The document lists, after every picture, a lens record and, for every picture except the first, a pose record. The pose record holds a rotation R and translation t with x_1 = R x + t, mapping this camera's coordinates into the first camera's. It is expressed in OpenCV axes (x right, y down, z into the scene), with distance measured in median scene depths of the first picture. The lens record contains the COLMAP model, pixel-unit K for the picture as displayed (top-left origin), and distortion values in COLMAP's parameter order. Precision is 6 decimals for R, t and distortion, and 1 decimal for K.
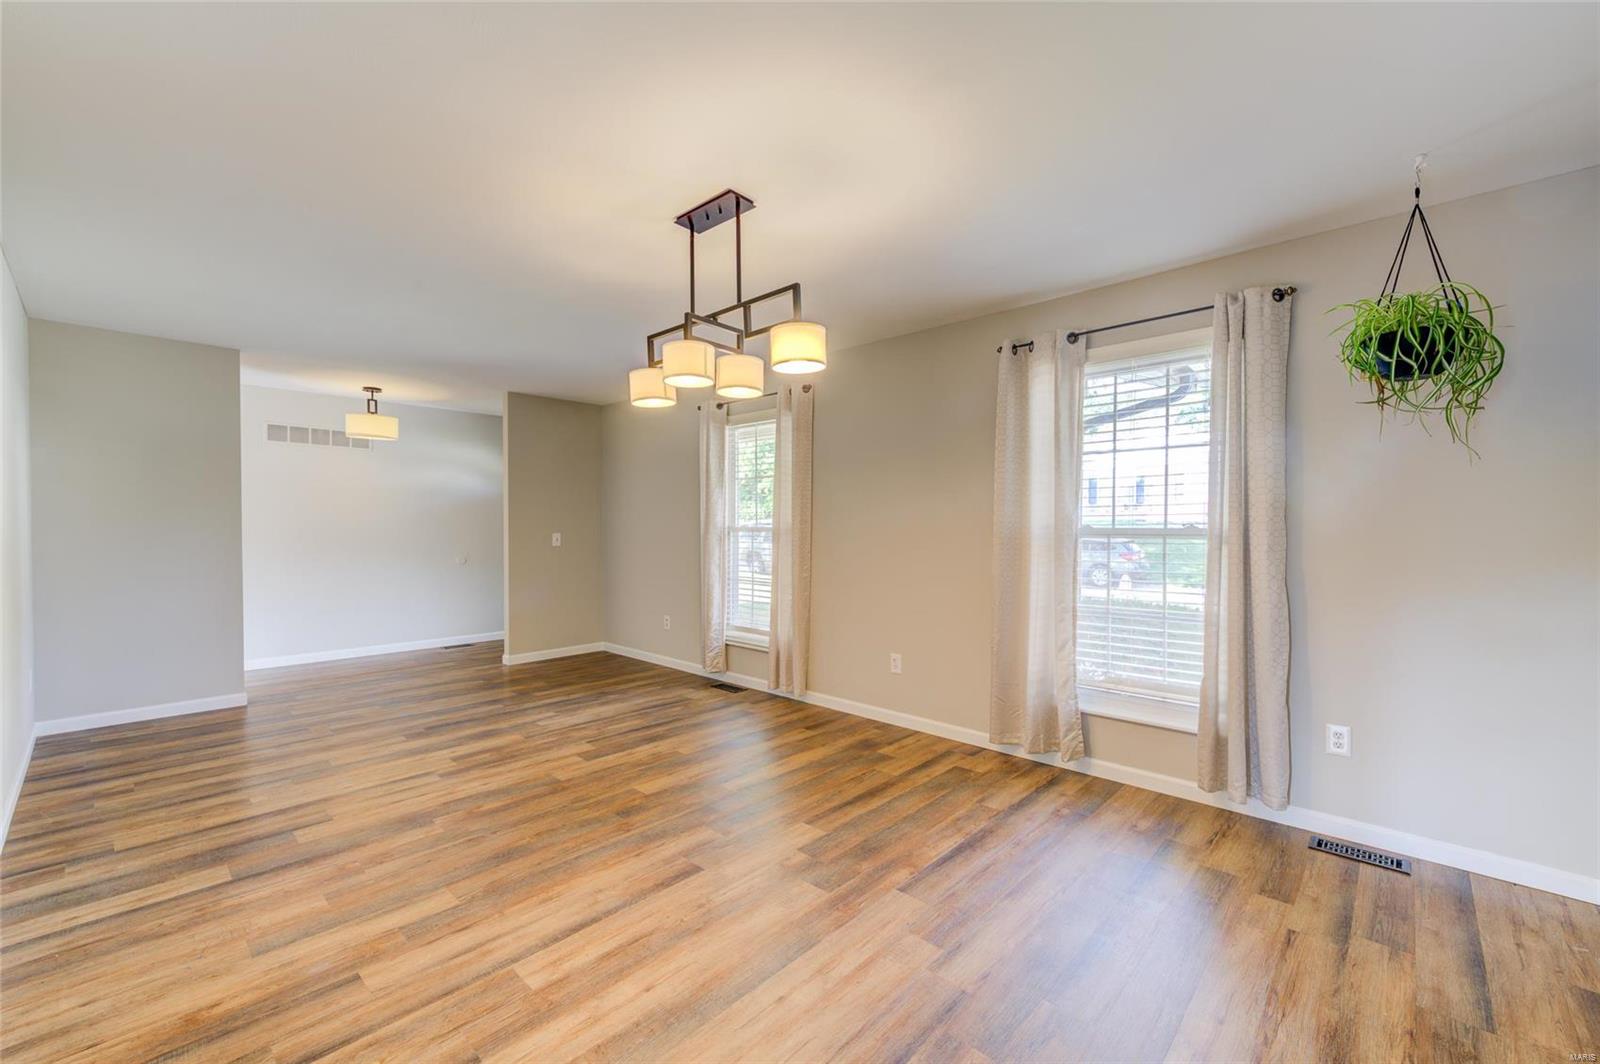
lens RADIAL K [[647.9, 0, 787.2], [0, 647.9, 528.9], [0, 0, 1]] dist [0.012470, -0.000555]
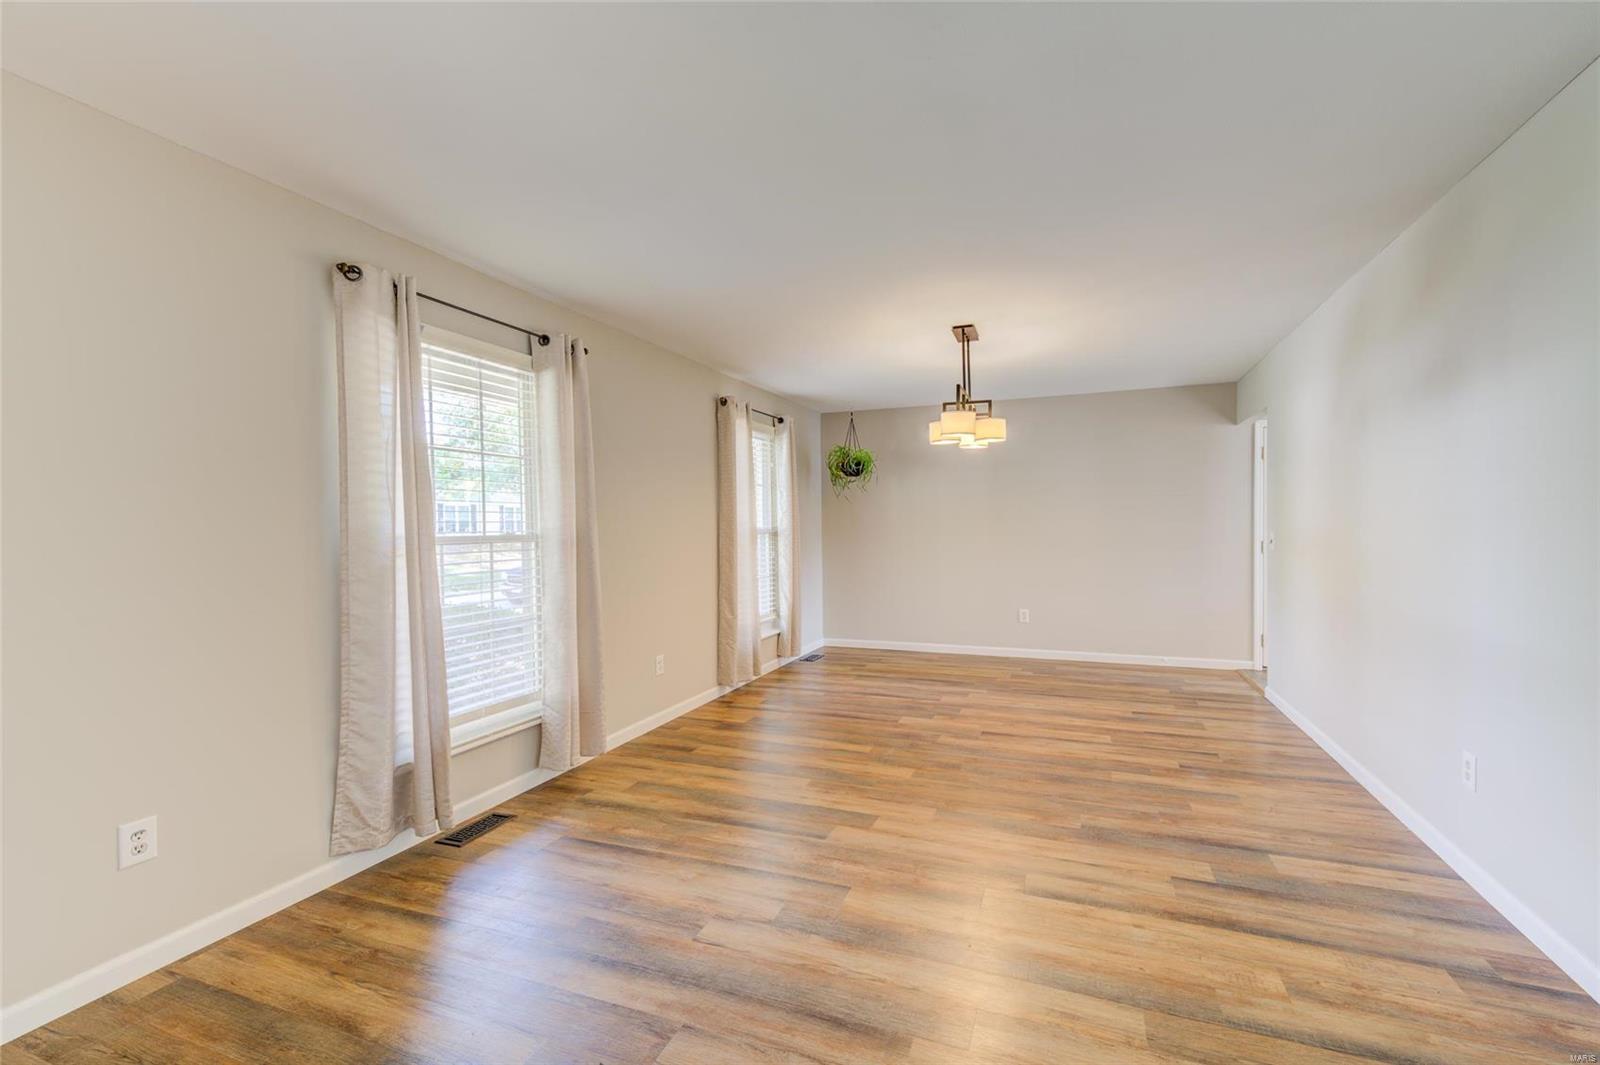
lens RADIAL K [[647.9, 0, 813.1], [0, 647.9, 533.8], [0, 0, 1]] dist [0.012470, -0.000555]
pose [[-0.366746, -0.007951, 0.930287, -1.385734], [0.017965, 0.999716, 0.015627, -0.014475], [-0.930148, 0.022444, -0.366499, 1.834505]]
